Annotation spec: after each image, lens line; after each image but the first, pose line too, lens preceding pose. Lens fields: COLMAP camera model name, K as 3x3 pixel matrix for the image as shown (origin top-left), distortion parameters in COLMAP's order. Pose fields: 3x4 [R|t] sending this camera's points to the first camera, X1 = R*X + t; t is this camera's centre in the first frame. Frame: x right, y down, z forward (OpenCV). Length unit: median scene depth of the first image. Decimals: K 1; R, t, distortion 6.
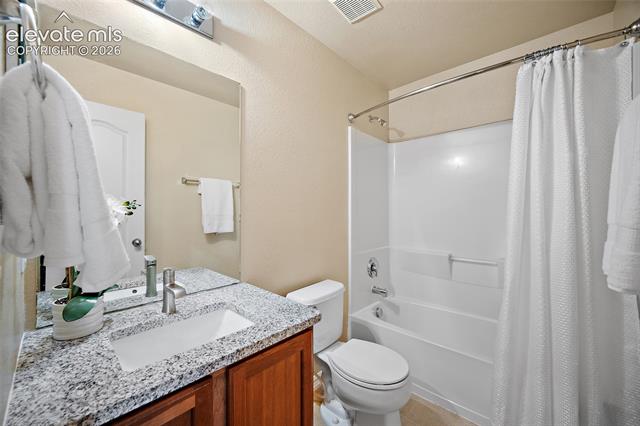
lens RADIAL K [[252.1, 0, 316.7], [0, 252.1, 204.6], [0, 0, 1]] dist [-0.002842, -0.000359]
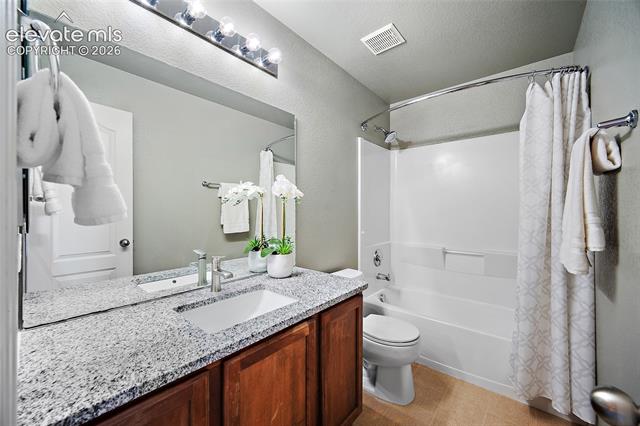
lens RADIAL K [[241.4, 0, 319.2], [0, 241.4, 215.7], [0, 0, 1]] dist [0.001773, 0.000043]
pose [[0.999315, 0.000229, 0.036993, -0.098680], [-0.001862, 0.999025, 0.044115, -0.004109], [-0.036947, -0.044153, 0.998341, -0.110295]]
